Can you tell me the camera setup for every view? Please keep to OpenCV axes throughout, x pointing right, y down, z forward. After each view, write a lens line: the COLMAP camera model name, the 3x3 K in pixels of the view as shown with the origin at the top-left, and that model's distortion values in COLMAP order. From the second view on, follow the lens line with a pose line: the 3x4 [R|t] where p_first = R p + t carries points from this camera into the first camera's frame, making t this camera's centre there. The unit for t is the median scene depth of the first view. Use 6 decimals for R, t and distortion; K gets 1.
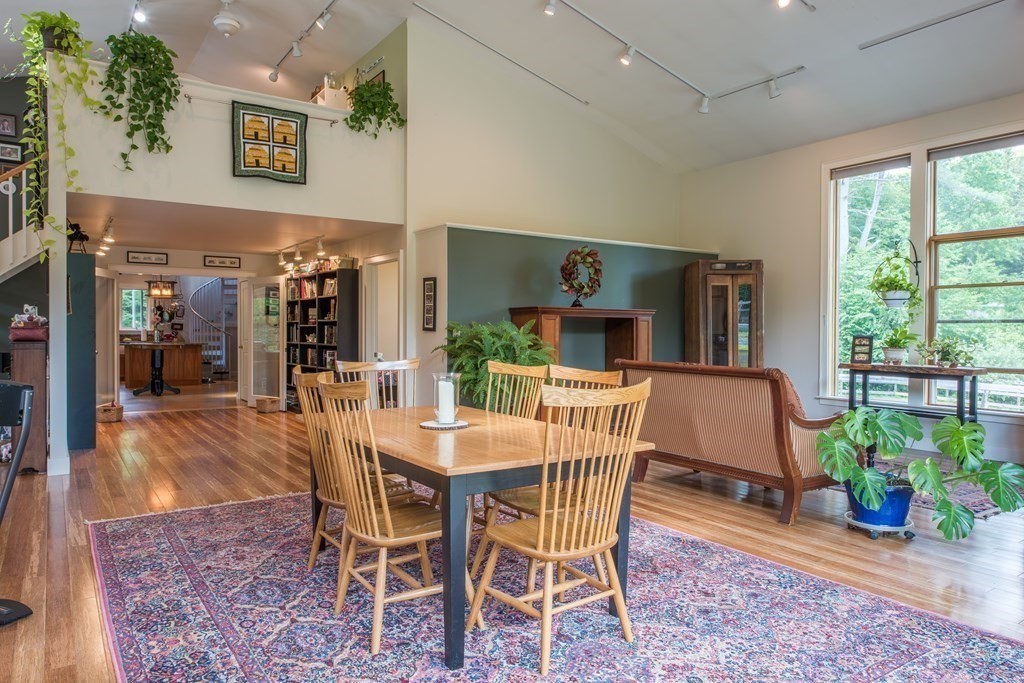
lens RADIAL K [[676.1, 0, 512.0], [0, 676.1, 341.5], [0, 0, 1]] dist [-0.001401, 0.001432]
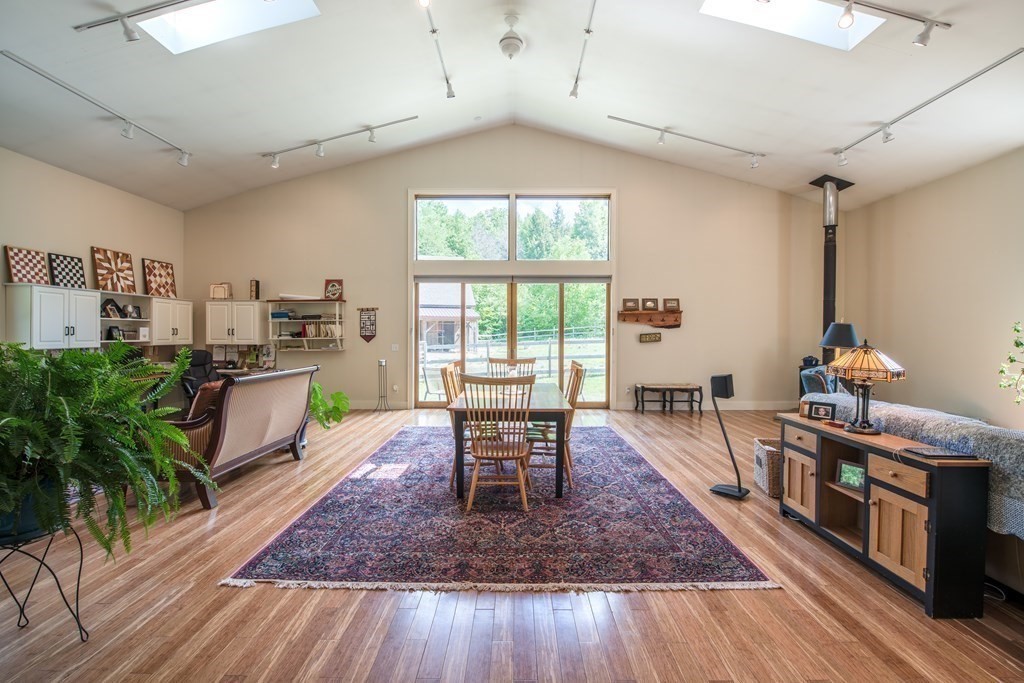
lens RADIAL K [[461.2, 0, 512.0], [0, 461.2, 341.5], [0, 0, 1]] dist [-0.007604, -0.003966]
pose [[-0.821707, -0.017263, 0.569648, -0.409416], [0.005372, 0.999262, 0.038031, -0.037365], [-0.569884, 0.034311, -0.821008, 0.999121]]
